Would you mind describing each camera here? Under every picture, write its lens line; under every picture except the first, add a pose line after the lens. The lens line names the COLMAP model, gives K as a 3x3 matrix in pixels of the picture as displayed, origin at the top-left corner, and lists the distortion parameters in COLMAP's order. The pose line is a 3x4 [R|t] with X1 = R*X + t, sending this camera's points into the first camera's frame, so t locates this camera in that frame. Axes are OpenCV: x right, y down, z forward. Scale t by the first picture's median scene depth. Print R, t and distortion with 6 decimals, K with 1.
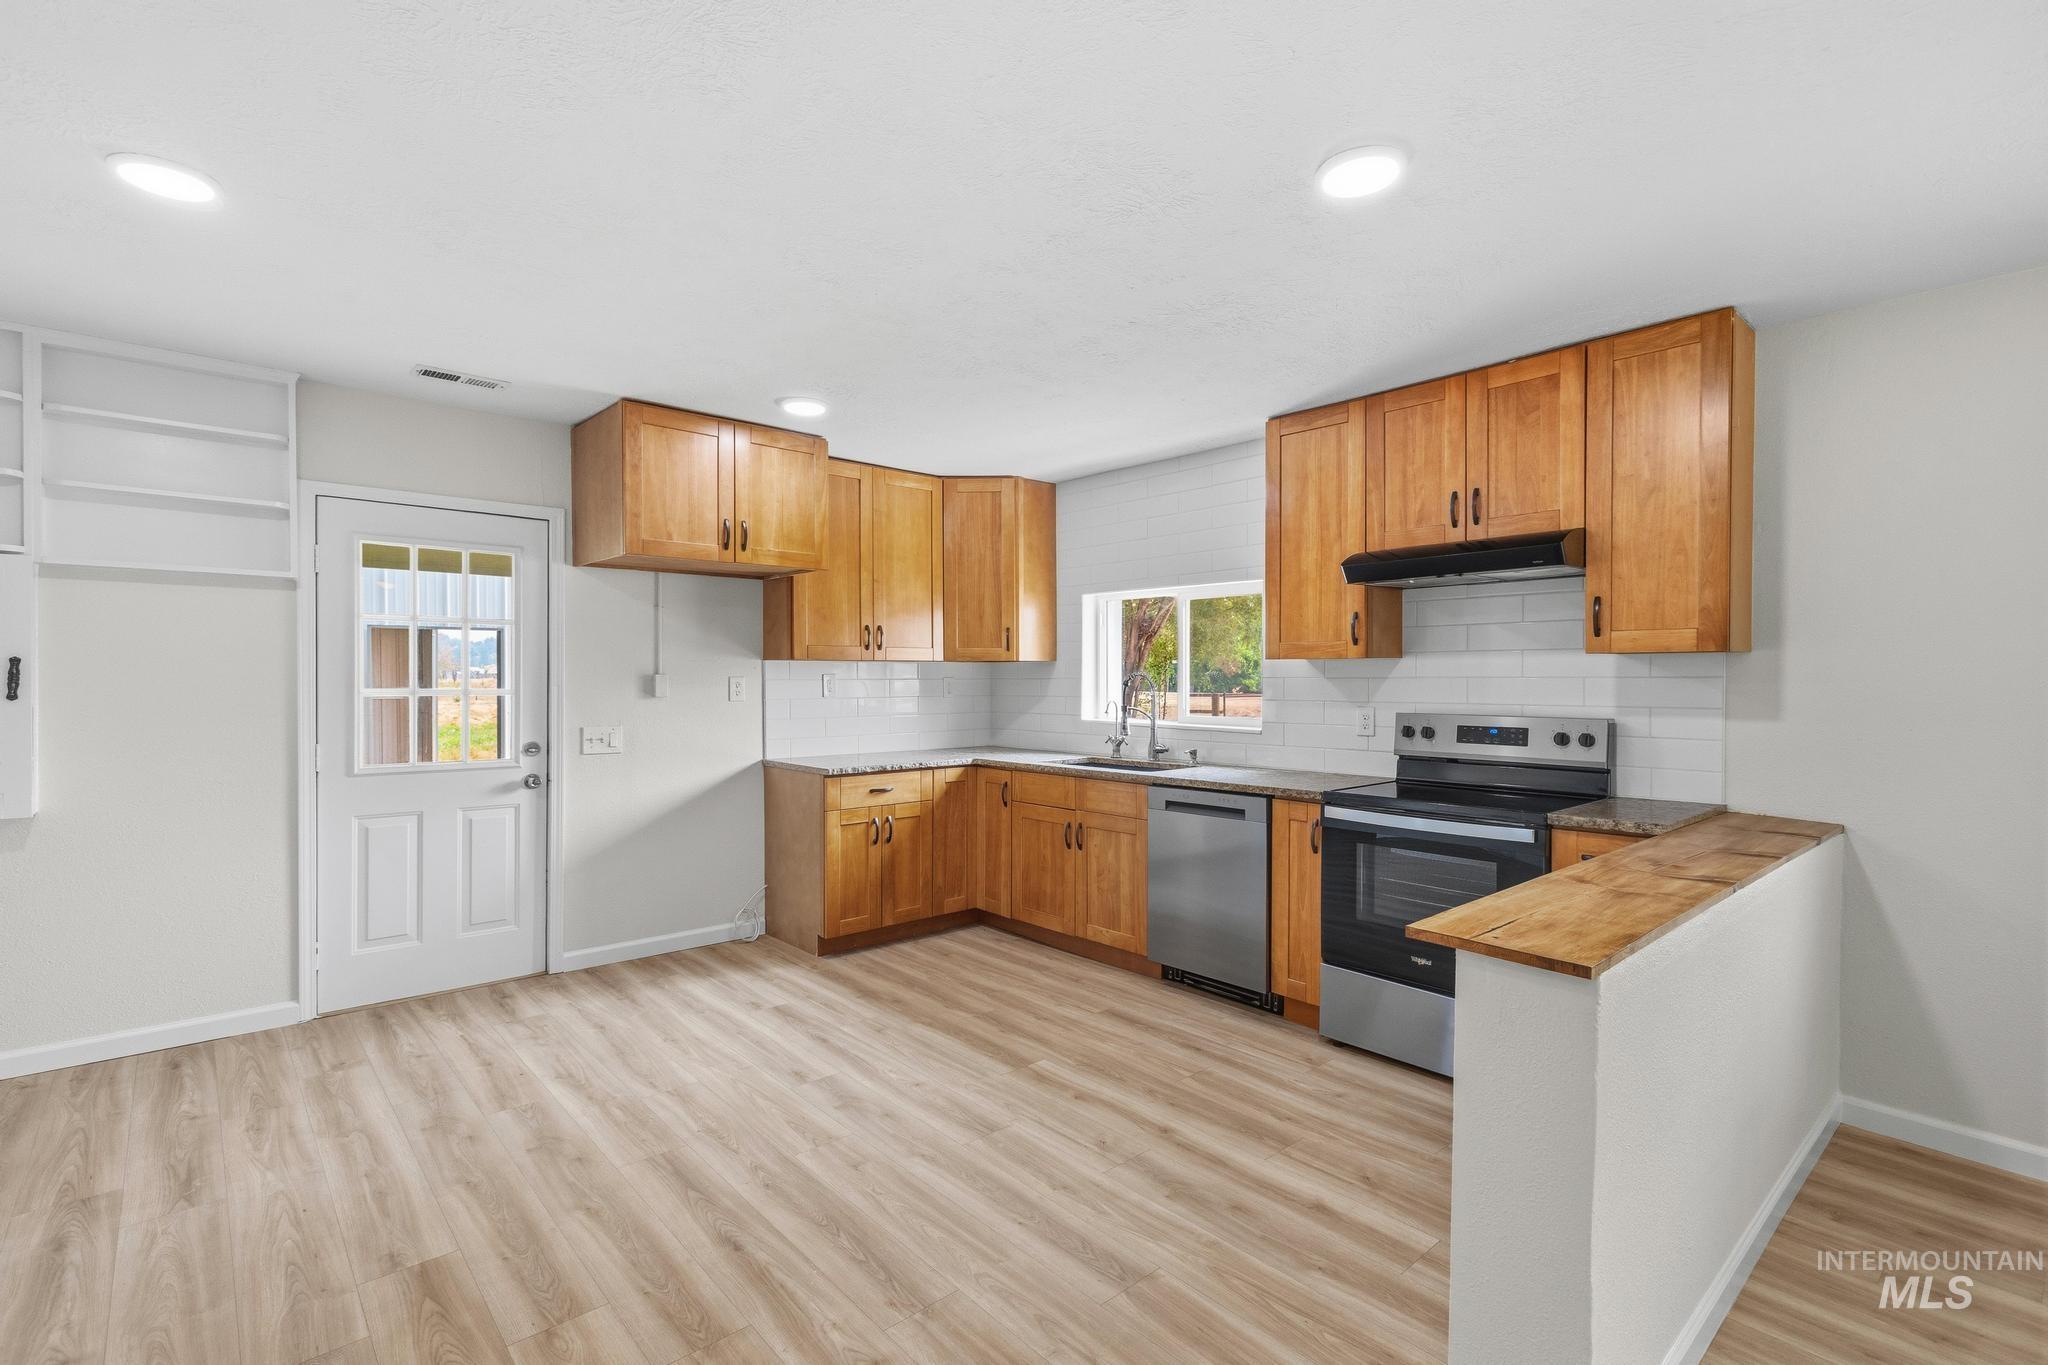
lens RADIAL K [[931.4, 0, 1032.2], [0, 931.4, 682.2], [0, 0, 1]] dist [0.011391, -0.000597]
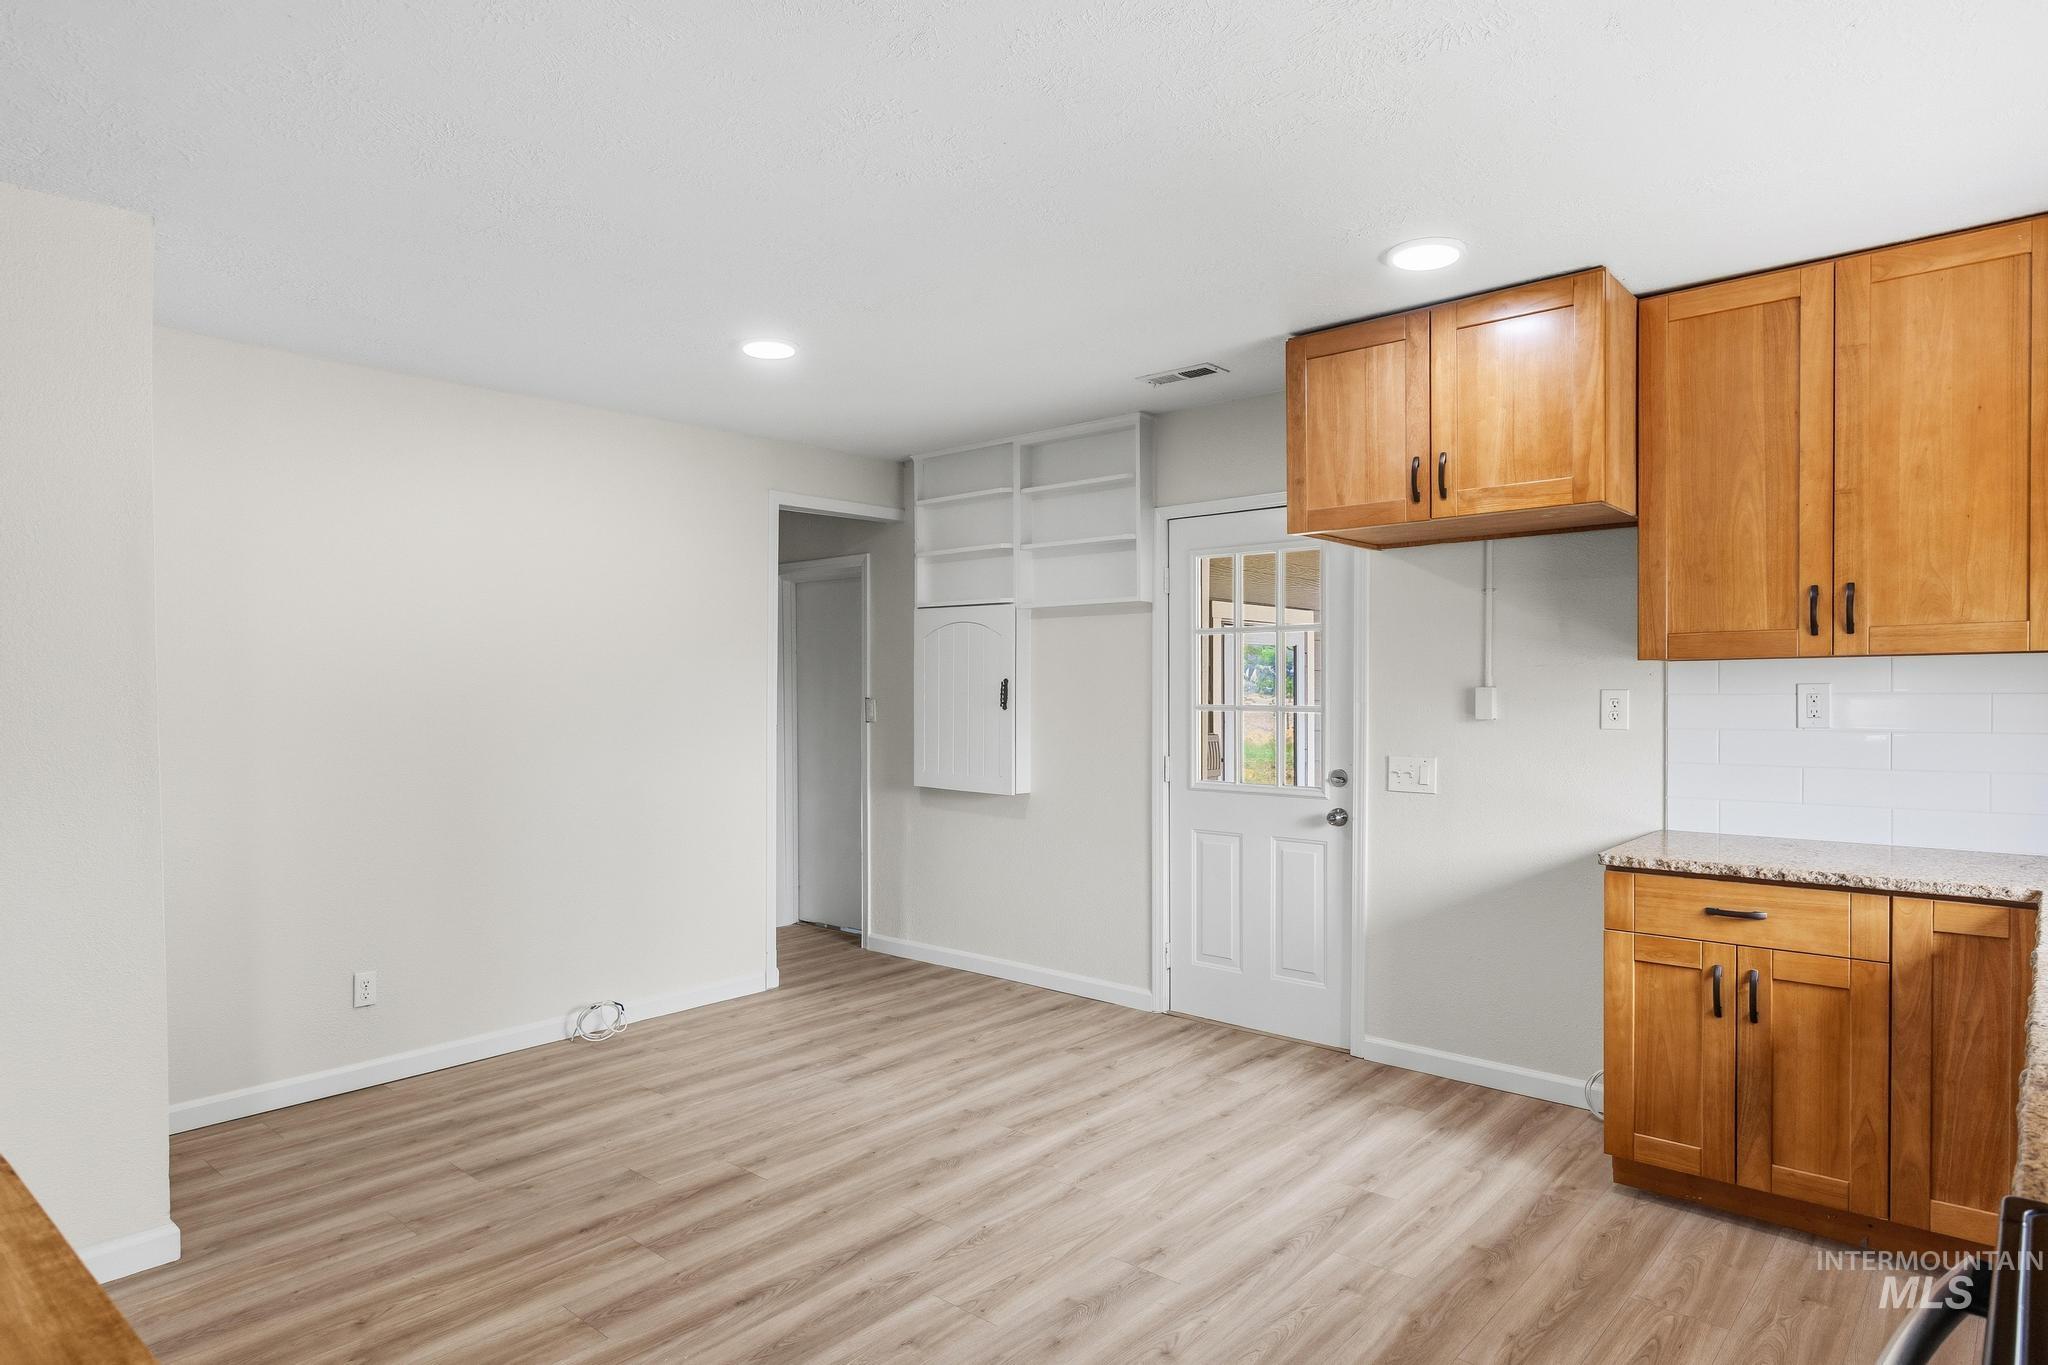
lens RADIAL K [[1165.9, 0, 1026.1], [0, 1165.9, 711.2], [0, 0, 1]] dist [0.003507, -0.000818]
pose [[0.127068, 0.017159, -0.991746, 0.489386], [0.000203, 0.999850, 0.017325, -0.006560], [0.991894, -0.002402, 0.127045, 0.633877]]
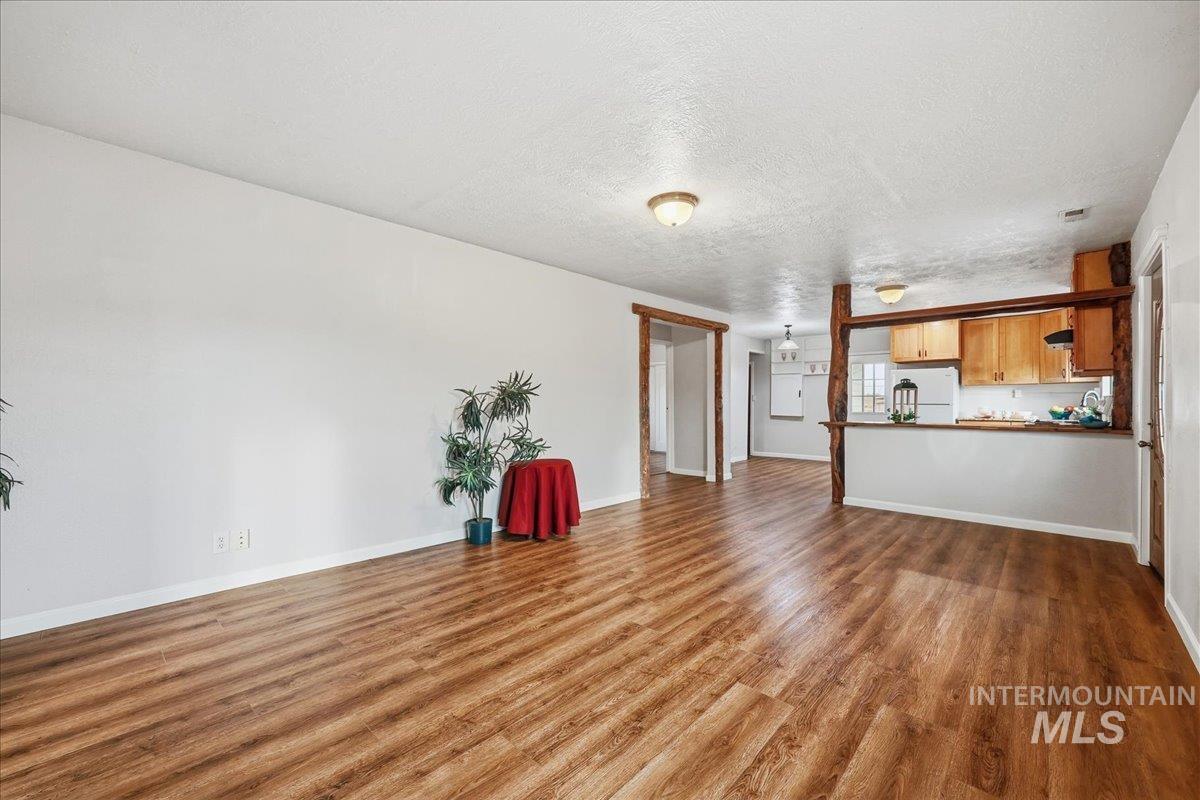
lens RADIAL K [[480.5, 0, 600.8], [0, 480.5, 403.0], [0, 0, 1]] dist [0.003448, -0.000069]
pose [[0.076070, -0.002651, -0.997099, 1.553479], [-0.006554, 0.999974, -0.003158, 0.059796], [0.997081, 0.006775, 0.076051, -0.439742]]
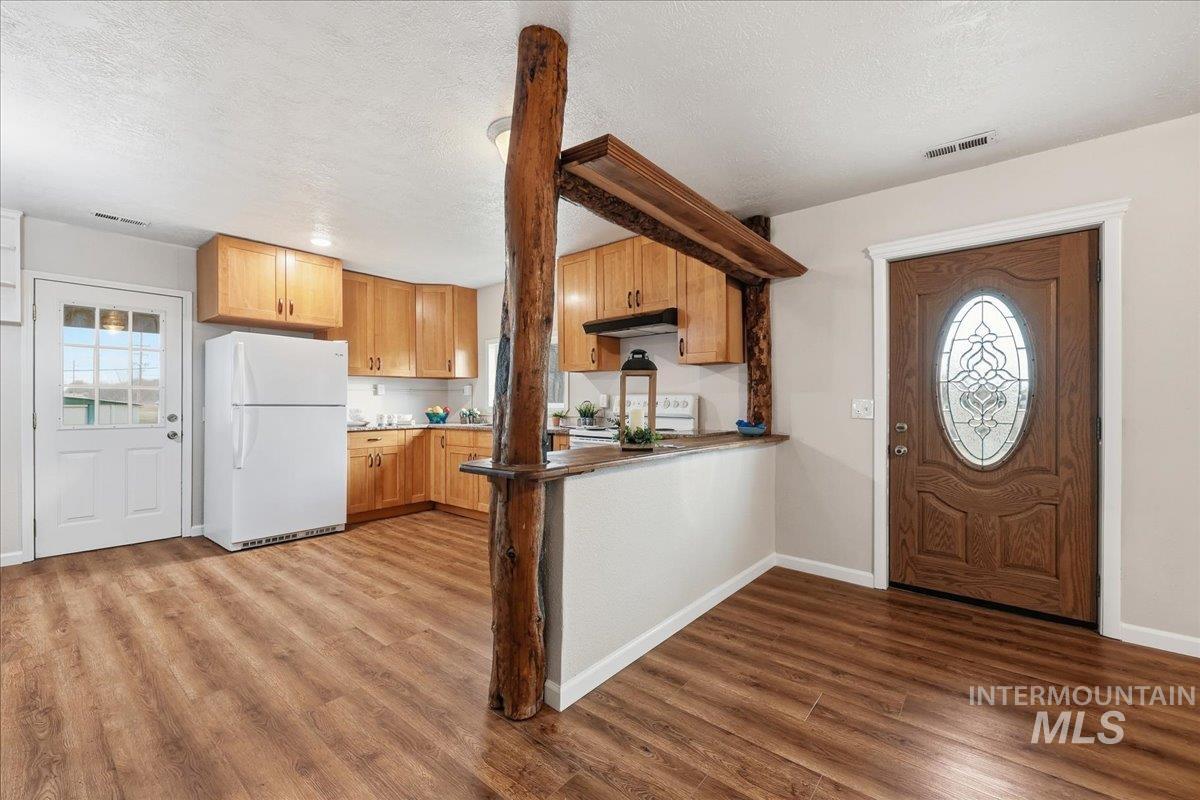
lens RADIAL K [[480.5, 0, 594.9], [0, 480.5, 402.6], [0, 0, 1]] dist [0.003448, -0.000069]
pose [[0.990369, -0.003296, 0.138414, 0.187588], [0.004253, 0.999969, -0.006616, 0.054356], [-0.138388, 0.007140, 0.990352, -0.086828]]
